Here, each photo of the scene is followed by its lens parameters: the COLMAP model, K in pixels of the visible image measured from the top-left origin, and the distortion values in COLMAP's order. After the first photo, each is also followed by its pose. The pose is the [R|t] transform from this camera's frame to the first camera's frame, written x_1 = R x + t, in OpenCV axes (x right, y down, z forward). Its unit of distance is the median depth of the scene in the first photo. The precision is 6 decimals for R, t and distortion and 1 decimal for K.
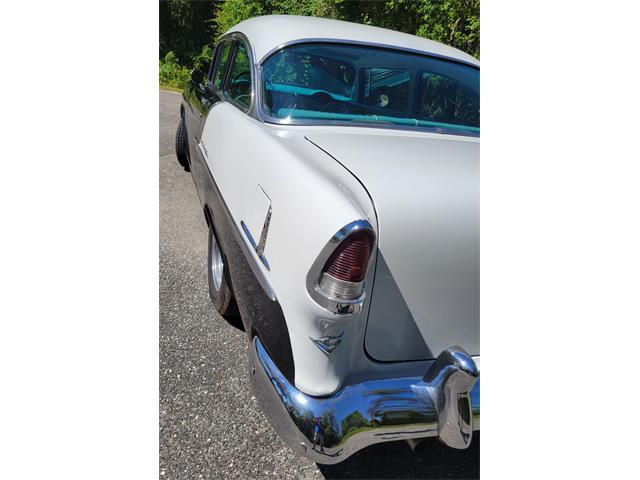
lens RADIAL K [[406.4, 0, 289.9], [0, 406.4, 217.2], [0, 0, 1]] dist [0.038428, -0.000149]
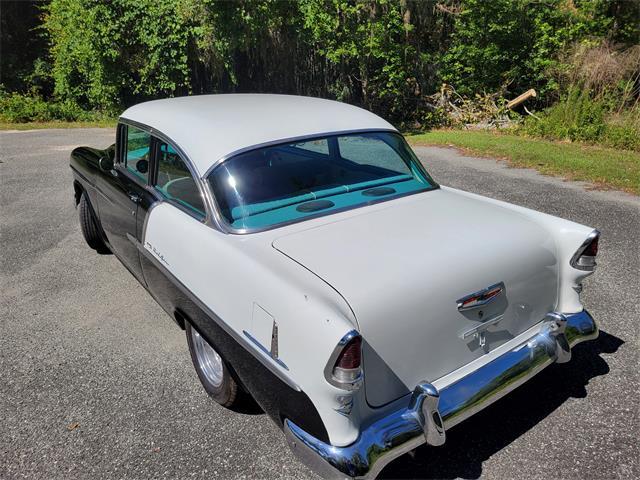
lens RADIAL K [[501.4, 0, 325.8], [0, 501.4, 228.4], [0, 0, 1]] dist [0.034800, -0.009667]
pose [[0.939022, -0.245009, 0.241264, -0.207205], [0.245600, 0.968964, 0.028106, -0.320664], [-0.240662, 0.032862, 0.970053, -0.633303]]
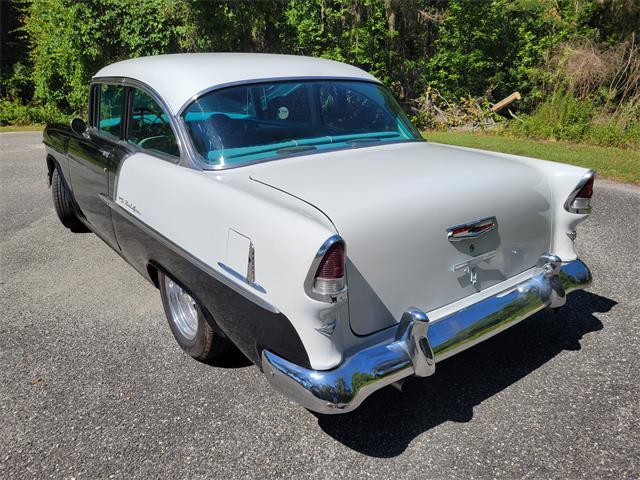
lens RADIAL K [[503.0, 0, 319.5], [0, 503.0, 237.6], [0, 0, 1]] dist [0.034382, -0.011081]
pose [[0.934650, -0.242456, 0.260085, -0.240705], [0.244560, 0.969318, 0.024758, -0.029660], [-0.258108, 0.040467, 0.965268, -0.512624]]
